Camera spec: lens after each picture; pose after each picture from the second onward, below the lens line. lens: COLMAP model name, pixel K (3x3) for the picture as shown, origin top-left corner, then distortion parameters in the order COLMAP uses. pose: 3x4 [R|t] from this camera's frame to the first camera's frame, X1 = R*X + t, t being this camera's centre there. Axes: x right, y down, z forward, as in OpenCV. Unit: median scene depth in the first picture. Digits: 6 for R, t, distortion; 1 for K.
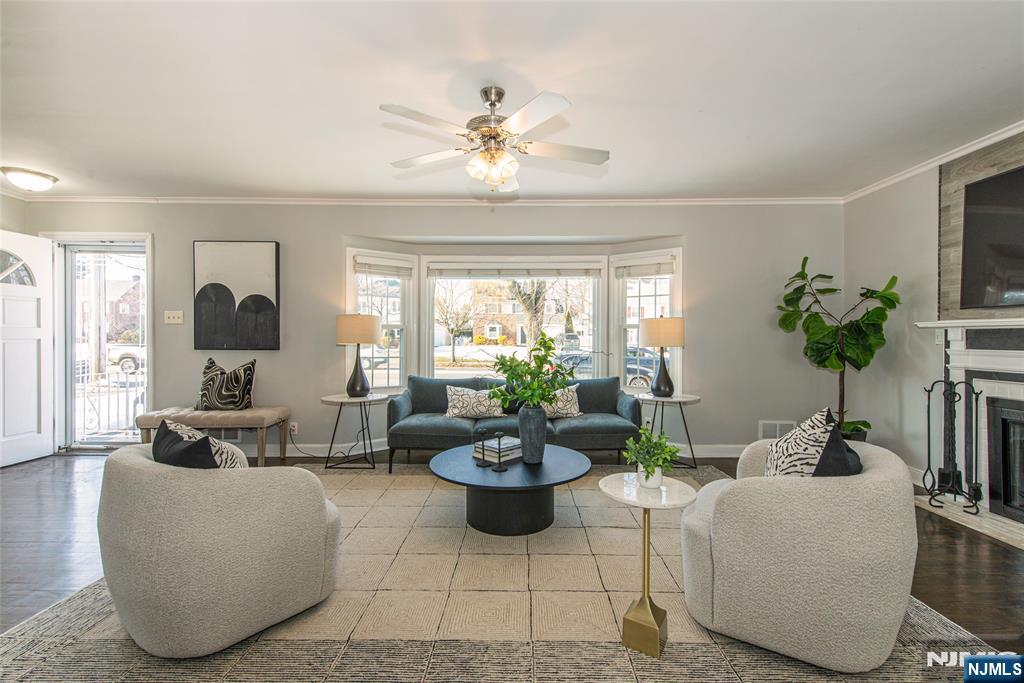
lens RADIAL K [[450.5, 0, 519.4], [0, 450.5, 339.2], [0, 0, 1]] dist [0.003048, 0.000364]
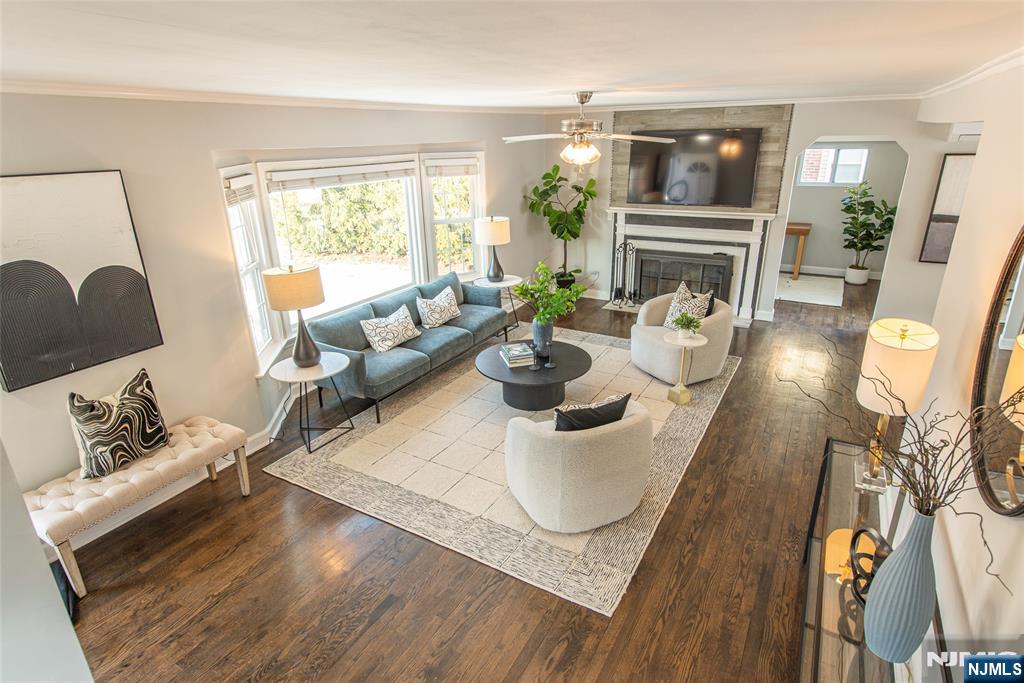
lens RADIAL K [[545.1, 0, 522.1], [0, 545.1, 350.5], [0, 0, 1]] dist [-0.005235, -0.001051]
pose [[0.483833, -0.329150, 0.810905, -1.213060], [0.017867, 0.930100, 0.366872, -0.321584], [-0.874978, -0.163016, 0.455894, 0.247375]]
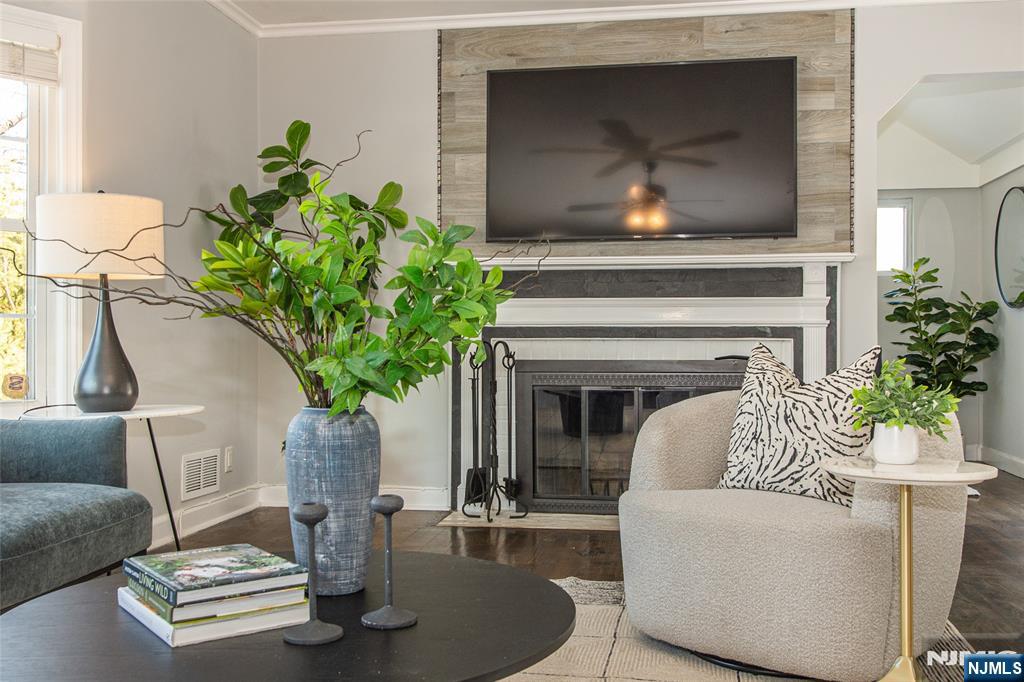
lens RADIAL K [[990.7, 0, 527.5], [0, 990.7, 339.6], [0, 0, 1]] dist [0.017157, 0.000000]
pose [[0.156645, 0.002480, 0.987652, -0.546082], [0.003256, 0.999990, -0.003028, 0.090198], [-0.987650, 0.003690, 0.156636, 0.666718]]
